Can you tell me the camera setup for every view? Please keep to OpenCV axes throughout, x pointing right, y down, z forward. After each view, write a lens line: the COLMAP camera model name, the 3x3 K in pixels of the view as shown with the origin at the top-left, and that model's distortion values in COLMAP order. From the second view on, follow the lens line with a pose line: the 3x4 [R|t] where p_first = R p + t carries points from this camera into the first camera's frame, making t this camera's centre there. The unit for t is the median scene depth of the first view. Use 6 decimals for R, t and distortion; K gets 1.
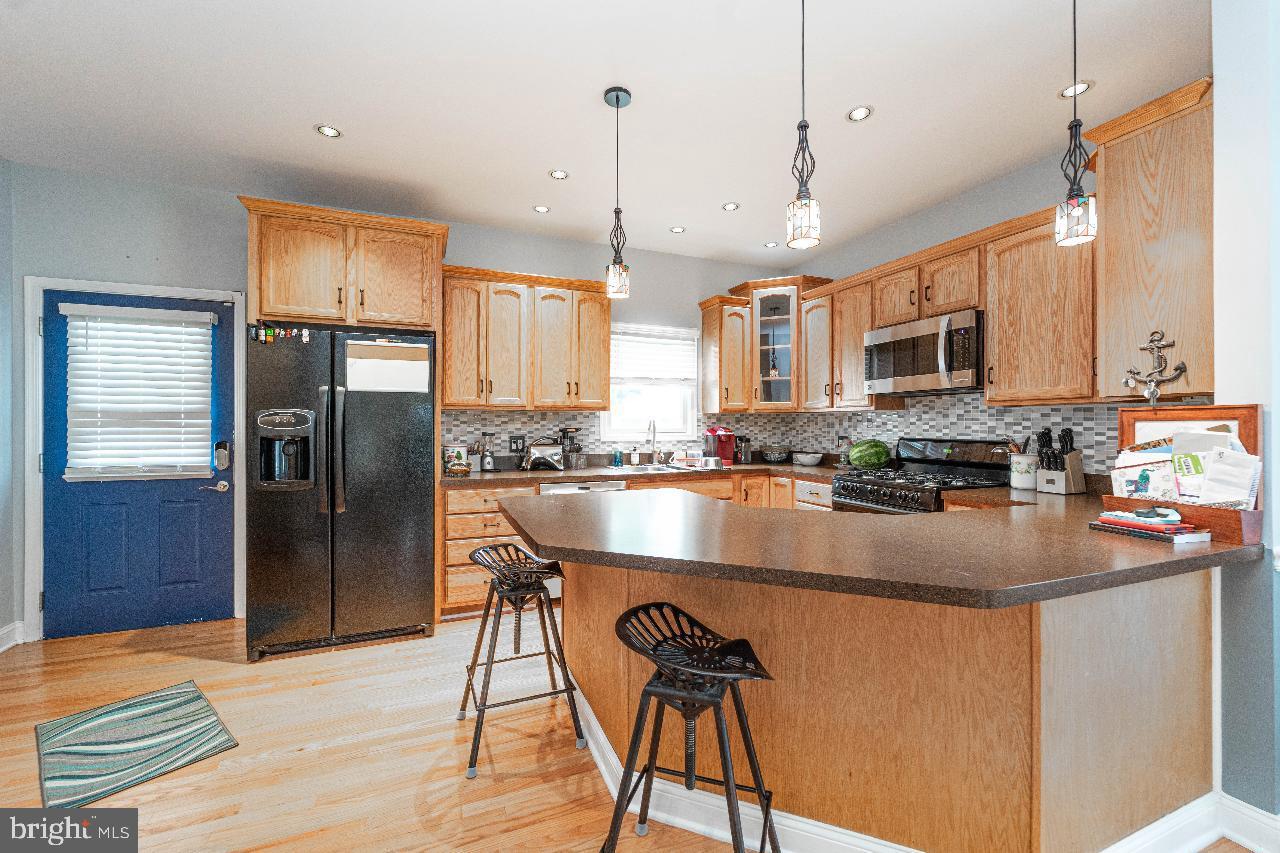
lens RADIAL K [[516.6, 0, 633.7], [0, 516.6, 427.4], [0, 0, 1]] dist [-0.000584, 0.000027]
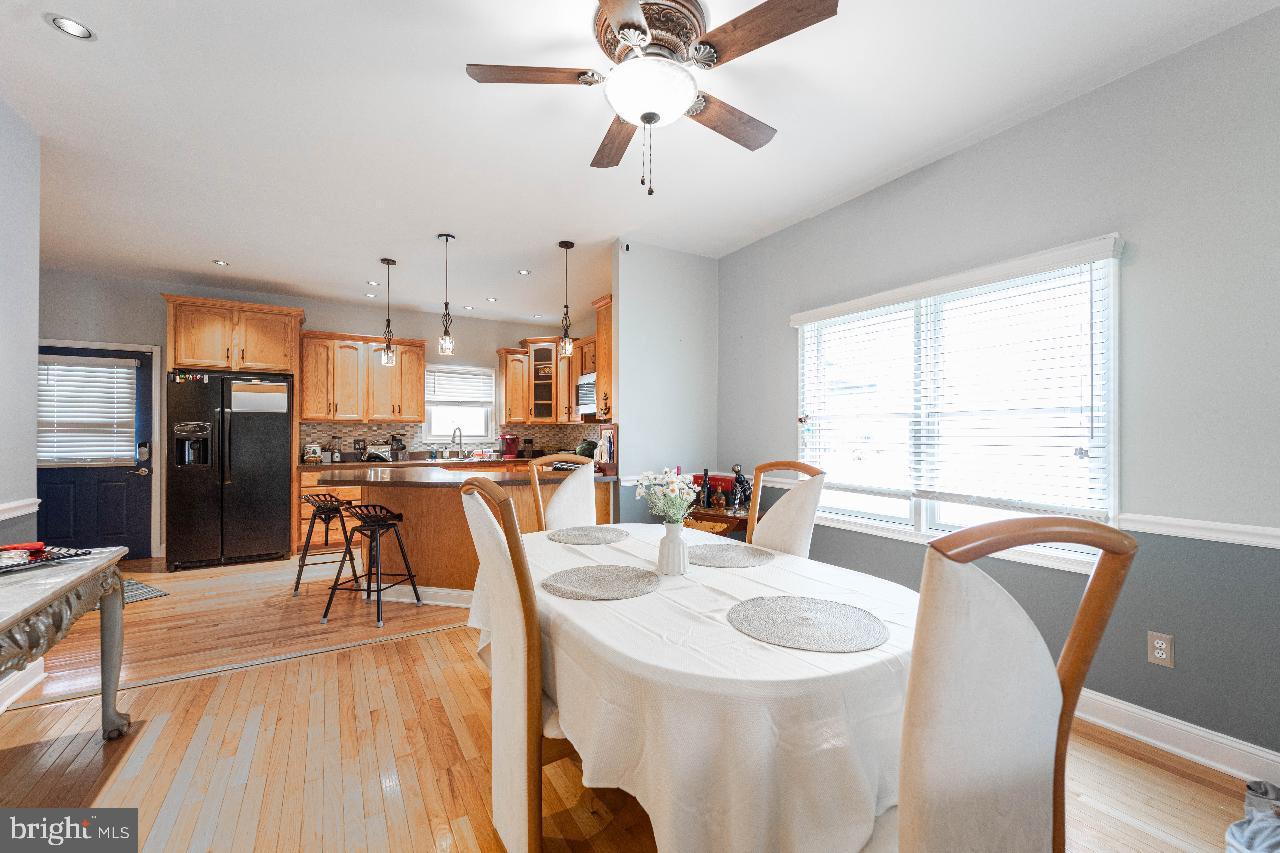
lens RADIAL K [[506.5, 0, 642.3], [0, 506.5, 437.8], [0, 0, 1]] dist [-0.001291, -0.000291]
pose [[0.987414, -0.002030, 0.158143, 0.433437], [0.002063, 0.999998, -0.000047, 0.016339], [-0.158142, 0.000373, 0.987416, -0.723825]]
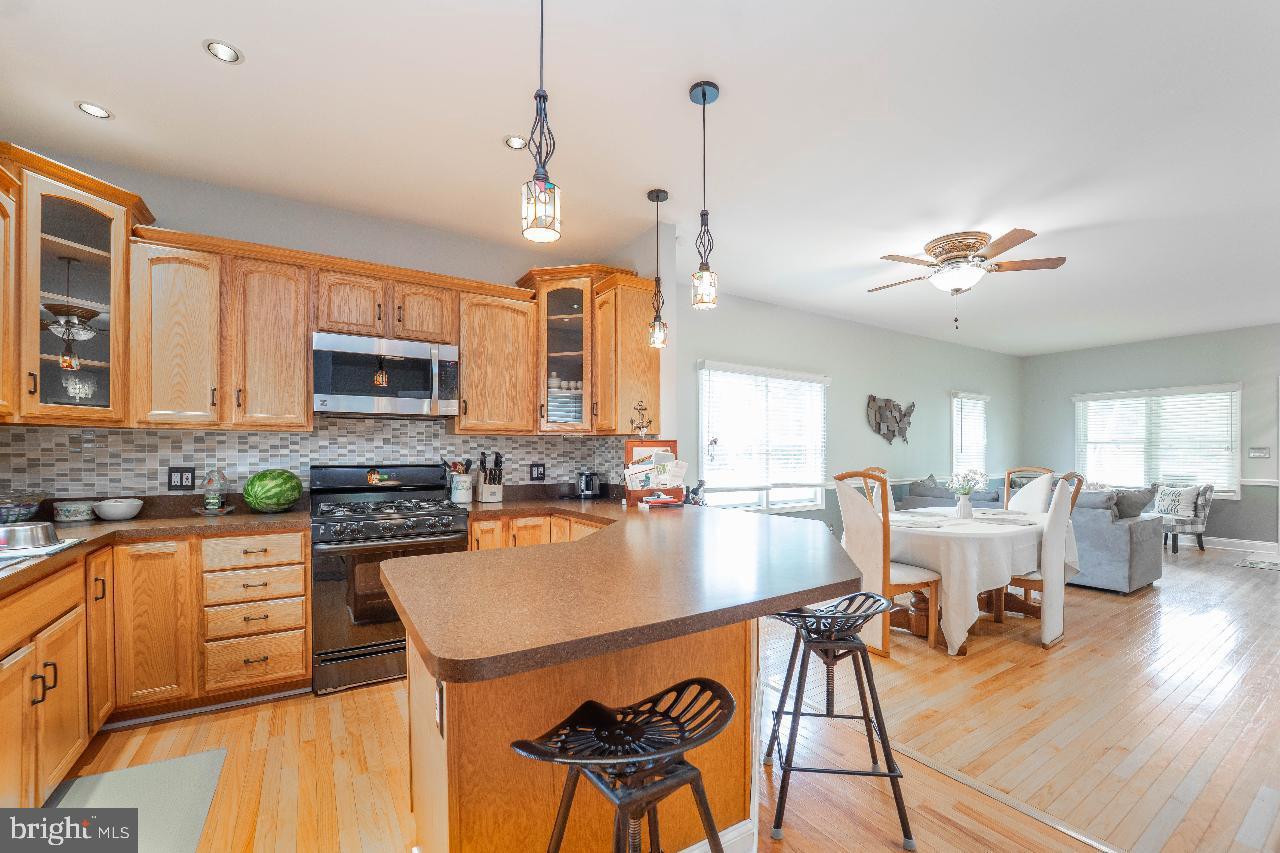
lens RADIAL K [[516.6, 0, 633.7], [0, 516.6, 427.4], [0, 0, 1]] dist [-0.000584, 0.000027]
pose [[-0.158237, 0.036875, 0.986712, -0.433258], [0.000290, 0.999304, -0.037299, -0.009800], [-0.987401, -0.005616, -0.158138, 0.692248]]
